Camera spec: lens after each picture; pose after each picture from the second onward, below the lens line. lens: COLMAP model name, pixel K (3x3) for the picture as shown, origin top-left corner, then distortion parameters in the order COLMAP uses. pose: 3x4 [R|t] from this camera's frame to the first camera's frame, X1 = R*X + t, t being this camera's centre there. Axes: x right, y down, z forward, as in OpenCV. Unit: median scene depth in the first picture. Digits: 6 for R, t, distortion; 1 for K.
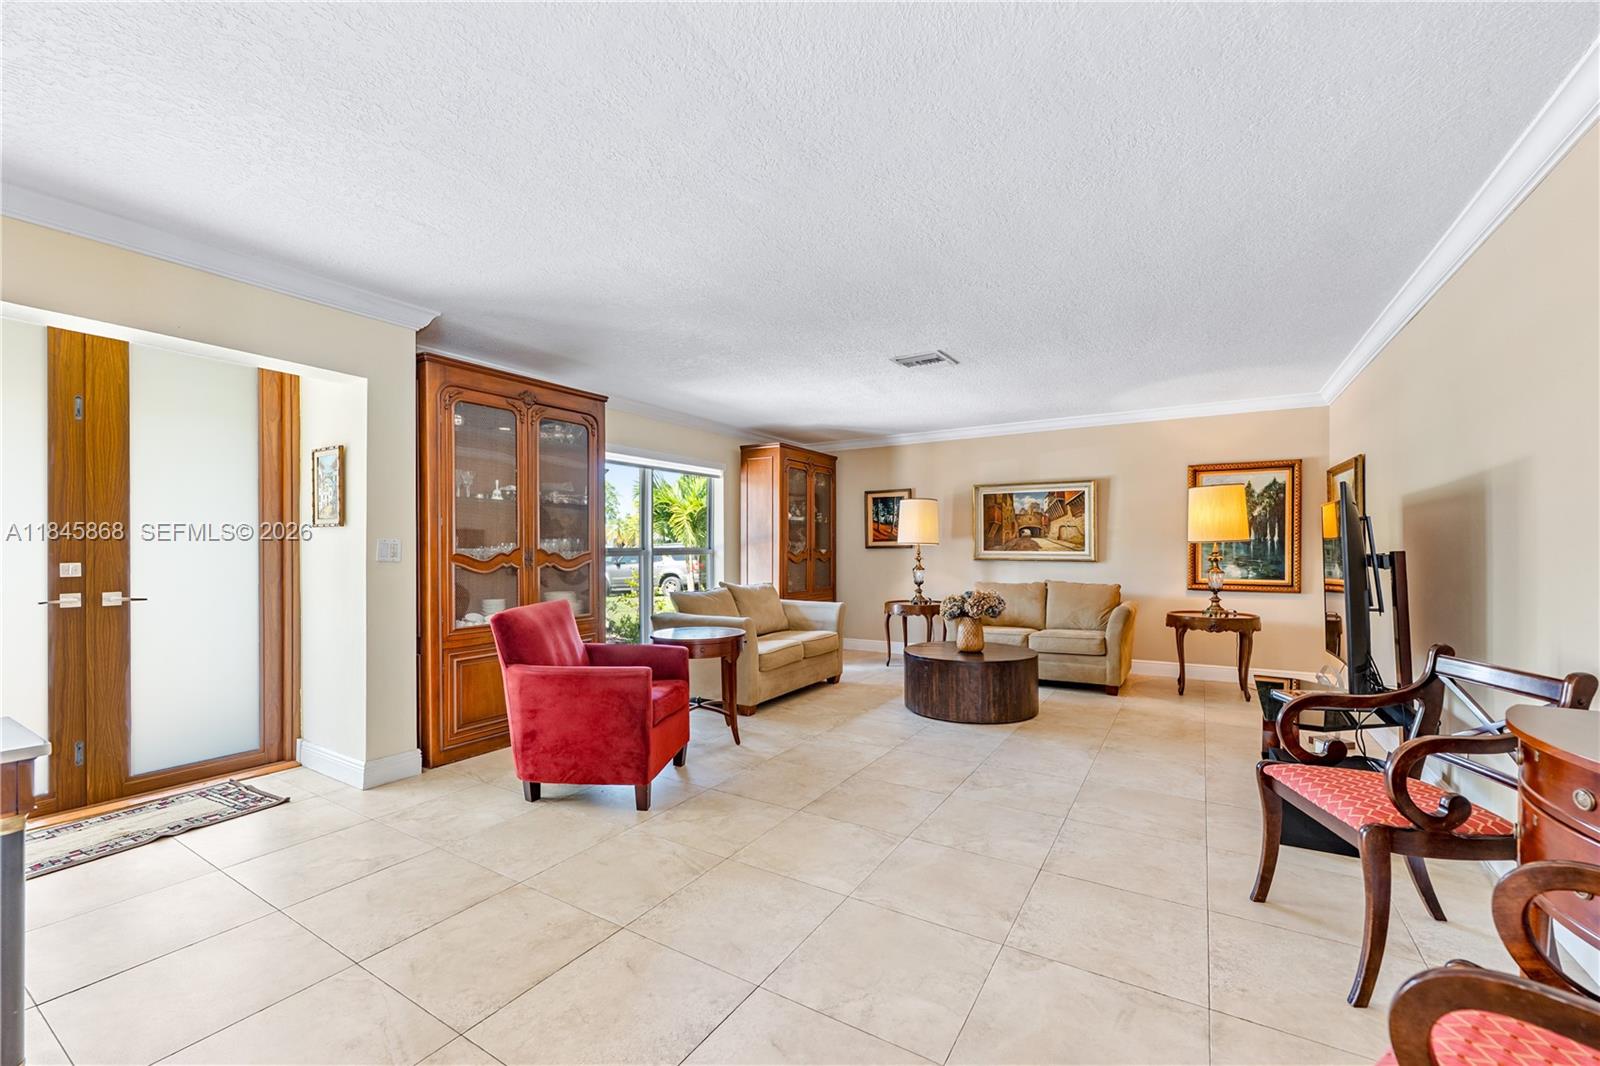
lens RADIAL K [[644.4, 0, 821.9], [0, 644.4, 537.2], [0, 0, 1]] dist [-0.029439, 0.000097]
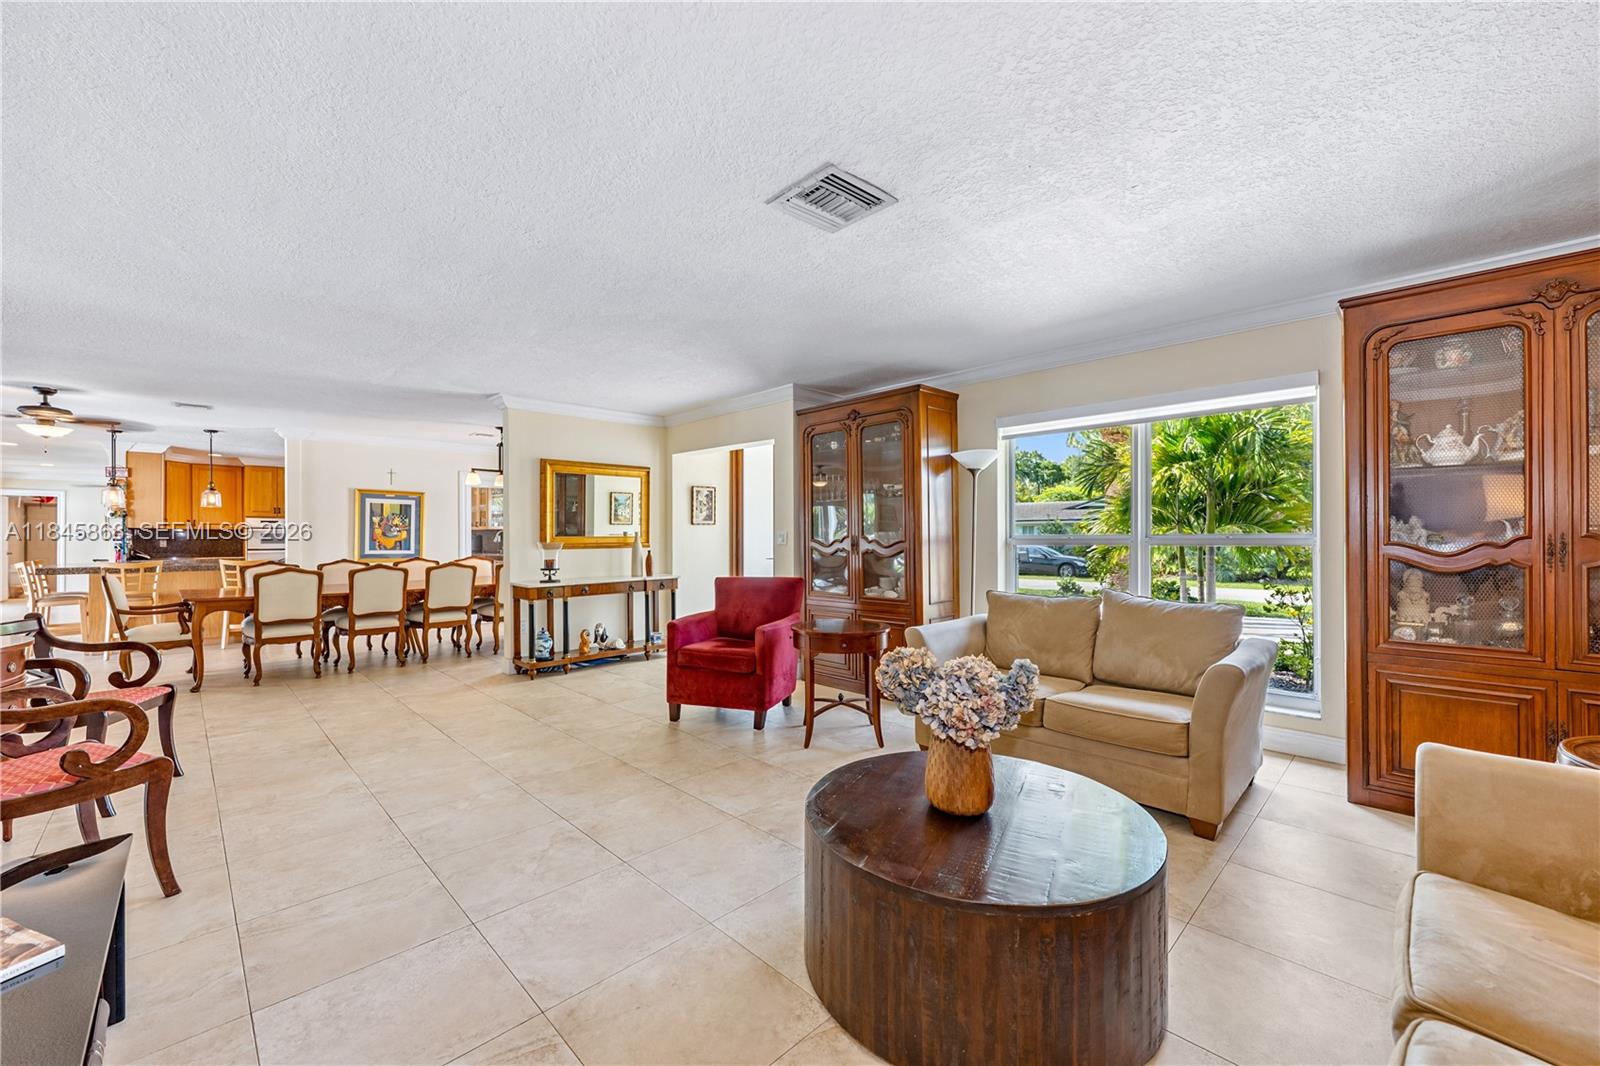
lens RADIAL K [[644.4, 0, 821.9], [0, 644.4, 537.2], [0, 0, 1]] dist [-0.029439, 0.000097]
pose [[-0.233335, 0.010268, -0.972342, 1.063651], [0.014993, 0.999863, 0.006961, 0.008724], [0.972281, -0.012954, -0.233457, 1.700116]]
